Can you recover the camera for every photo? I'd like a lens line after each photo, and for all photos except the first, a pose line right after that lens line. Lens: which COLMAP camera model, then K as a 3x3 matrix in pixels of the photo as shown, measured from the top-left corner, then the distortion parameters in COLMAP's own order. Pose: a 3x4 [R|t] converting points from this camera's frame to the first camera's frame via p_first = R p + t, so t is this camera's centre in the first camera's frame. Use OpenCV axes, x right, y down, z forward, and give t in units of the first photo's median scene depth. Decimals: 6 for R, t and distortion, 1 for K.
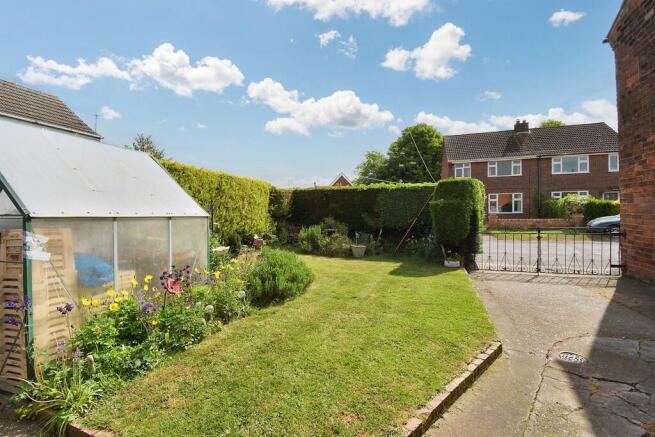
lens RADIAL K [[290.4, 0, 327.5], [0, 290.4, 218.5], [0, 0, 1]] dist [0.001410, -0.000605]
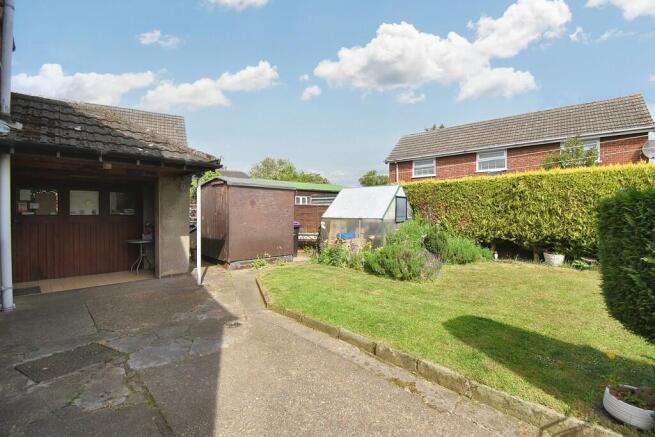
lens RADIAL K [[290.4, 0, 327.5], [0, 290.4, 218.5], [0, 0, 1]] dist [0.001410, -0.000605]
pose [[-0.441344, 0.033148, -0.896726, 0.716543], [-0.007530, 0.999145, 0.040641, -0.040338], [0.897307, 0.024689, -0.440717, 0.759726]]
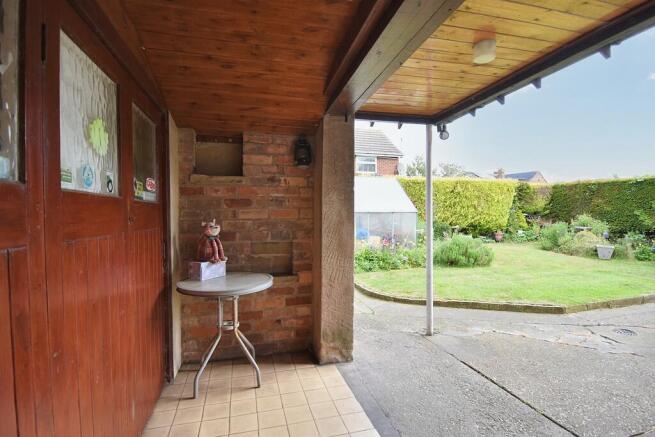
lens RADIAL K [[318.3, 0, 327.5], [0, 318.3, 218.5], [0, 0, 1]] dist [-0.000348, -0.000146]
pose [[0.560806, 0.026488, -0.827524, 0.463830], [-0.014320, 0.999649, 0.022293, -0.001680], [0.827824, -0.000652, 0.560988, -0.284929]]
